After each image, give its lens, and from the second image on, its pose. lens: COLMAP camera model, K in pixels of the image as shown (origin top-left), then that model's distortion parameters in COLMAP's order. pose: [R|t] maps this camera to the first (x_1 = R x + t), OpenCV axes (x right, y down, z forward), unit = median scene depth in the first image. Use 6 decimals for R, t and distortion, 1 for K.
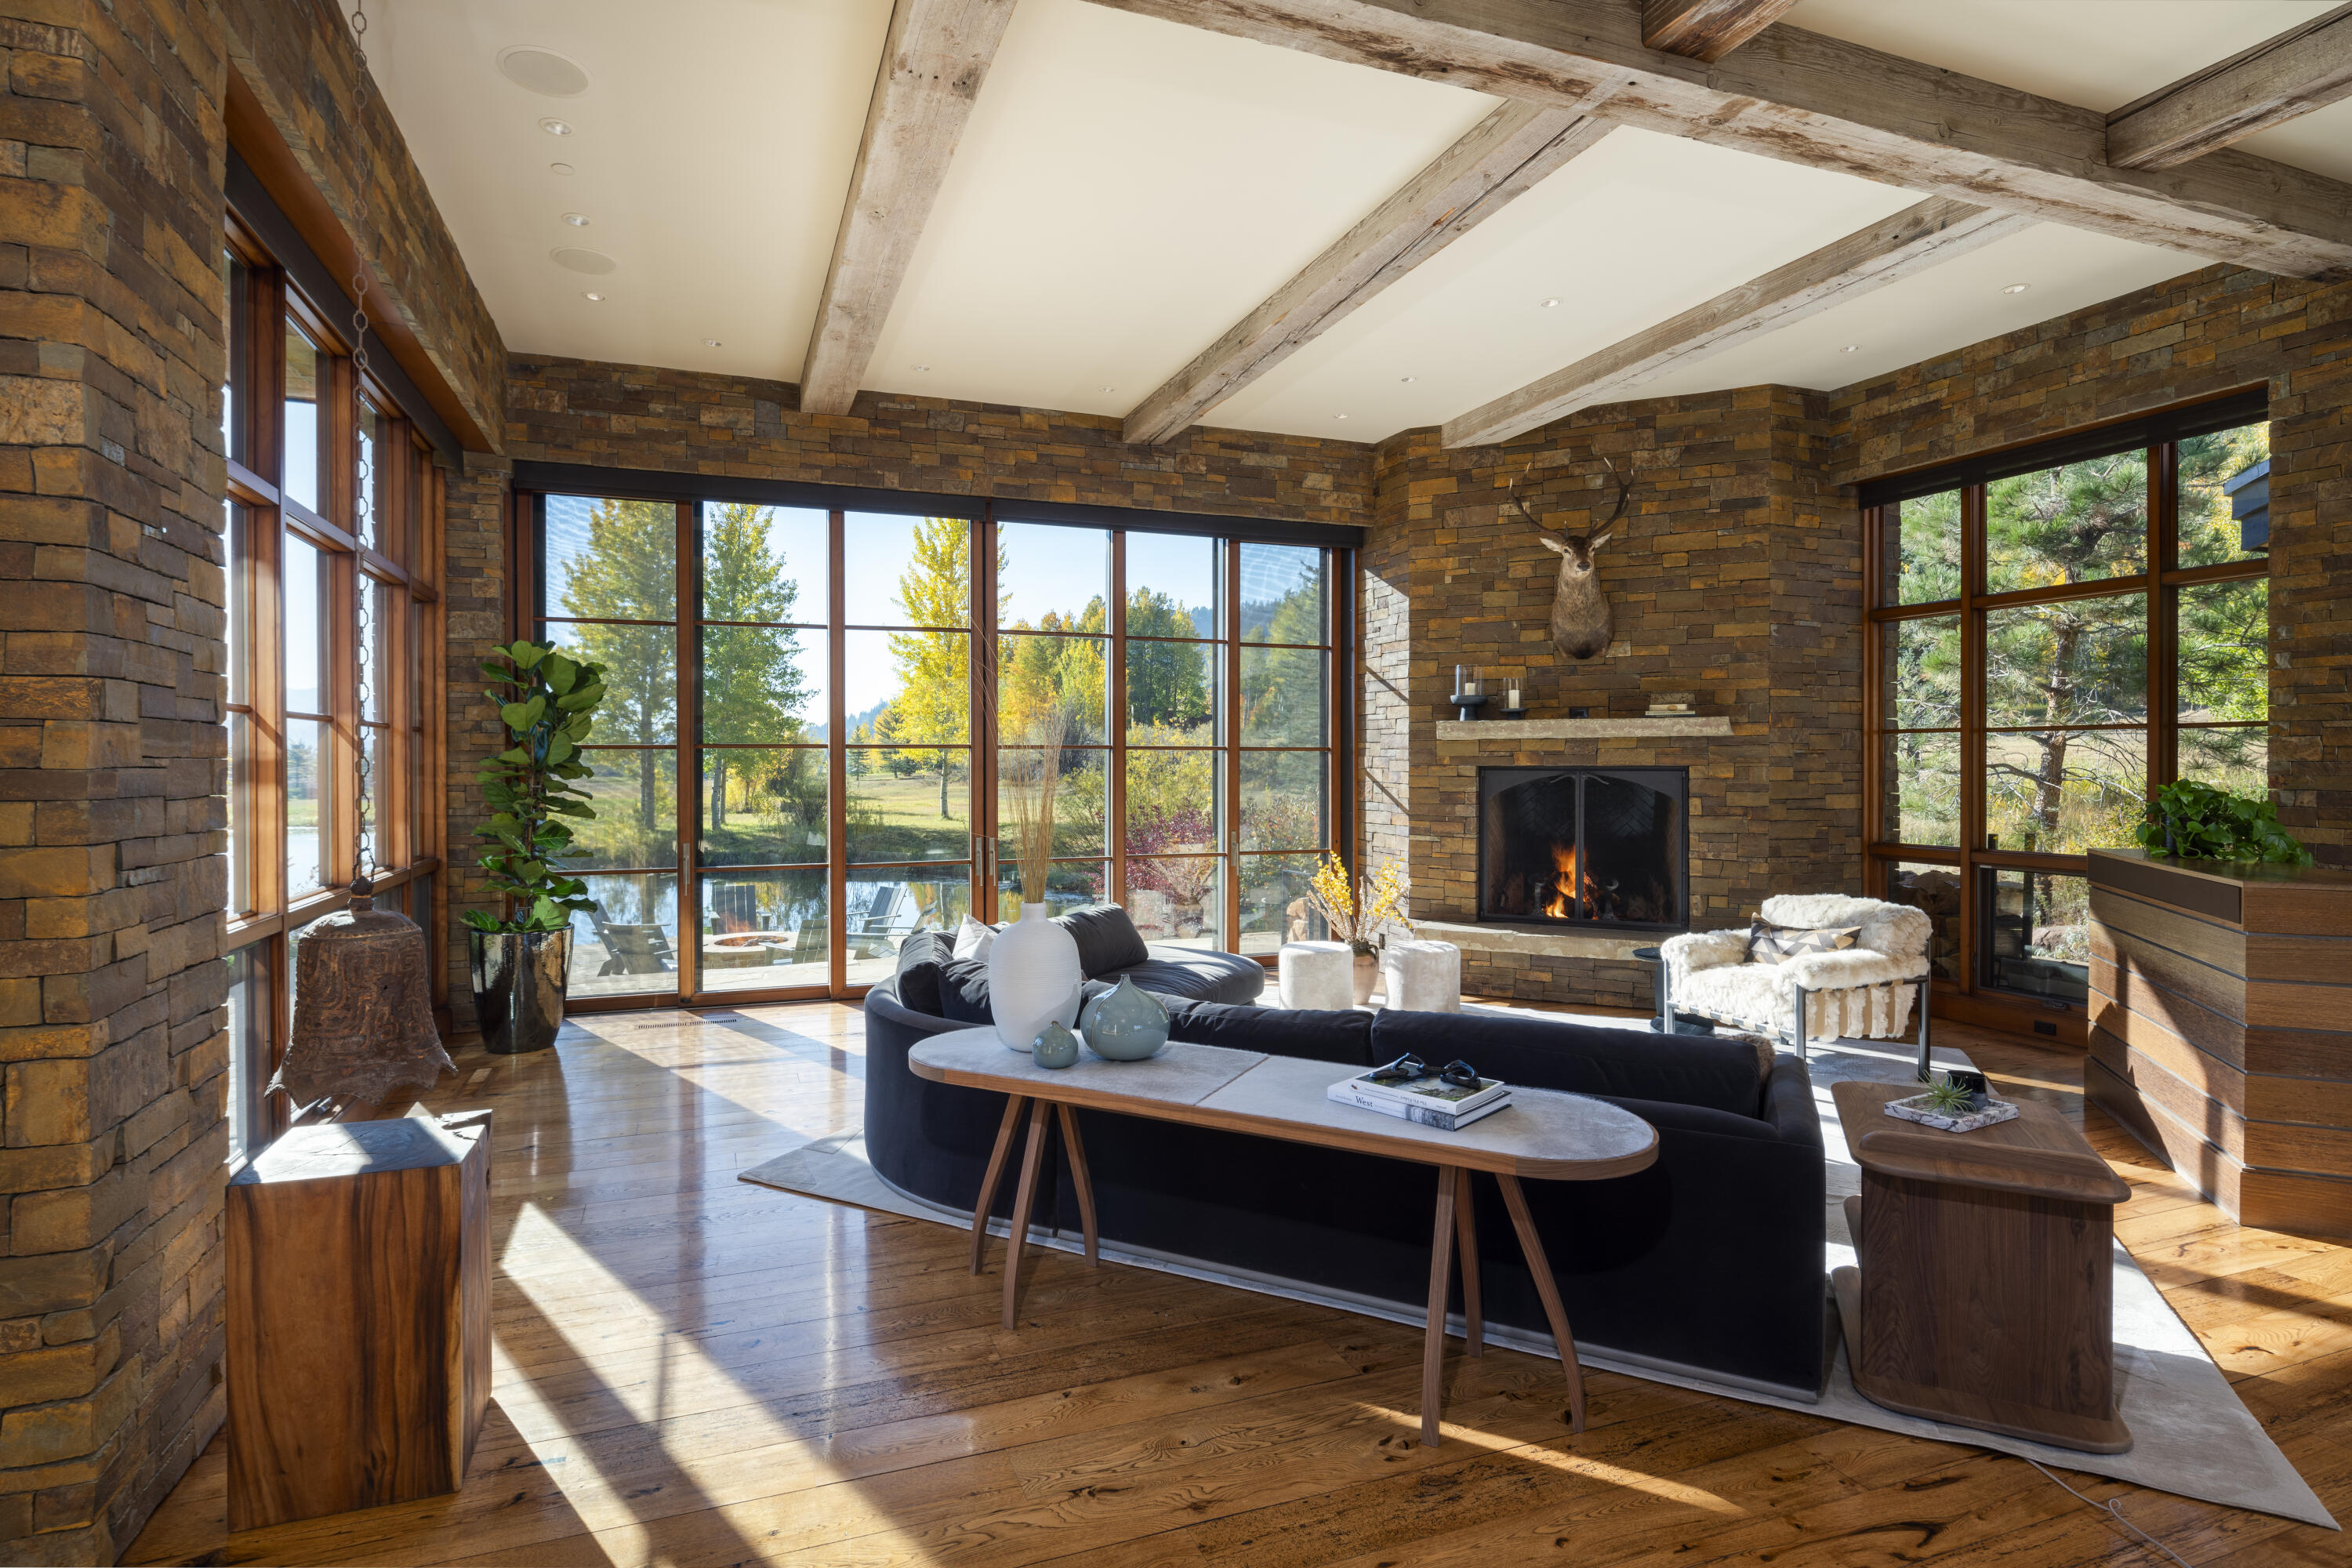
lens RADIAL K [[1239.3, 0, 1164.7], [0, 1239.3, 782.0], [0, 0, 1]] dist [0.002293, -0.004601]
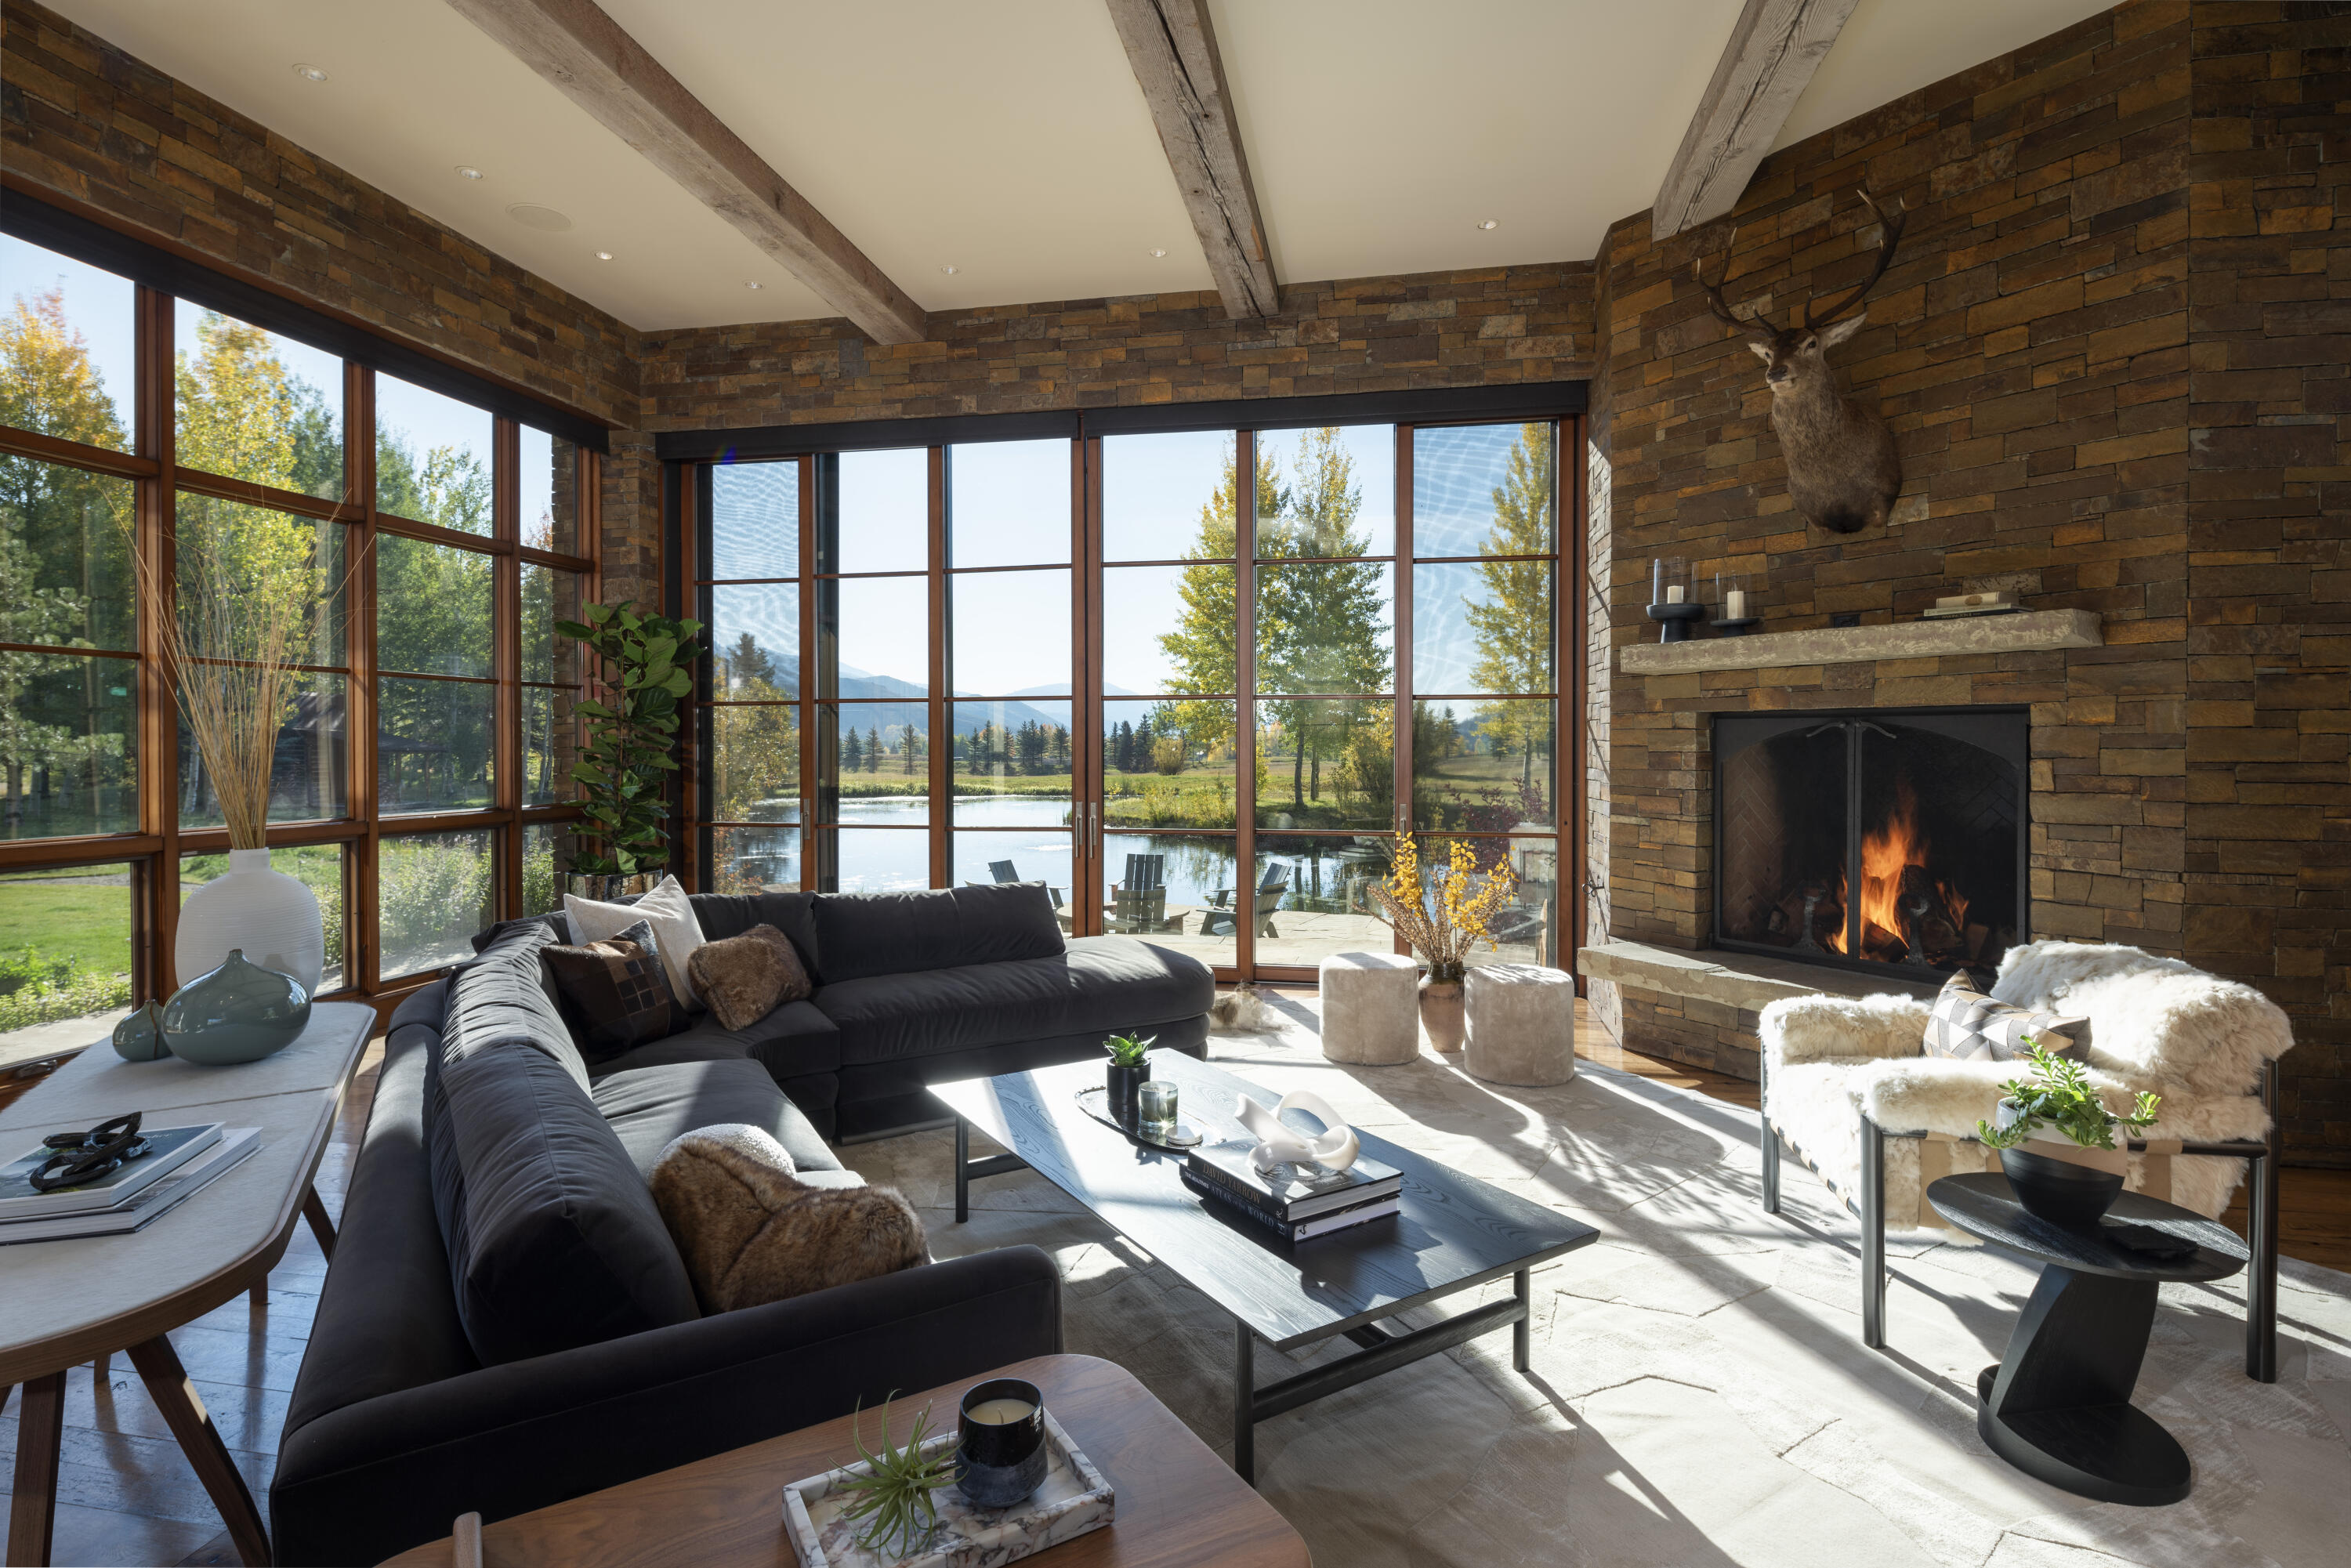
lens RADIAL K [[1238.7, 0, 1168.2], [0, 1238.7, 767.2], [0, 0, 1]] dist [0.002293, -0.004601]
pose [[0.841770, 0.010705, -0.539730, 0.392244], [-0.010584, 0.999938, 0.003326, 0.018111], [0.539732, 0.002912, 0.841832, 0.311013]]
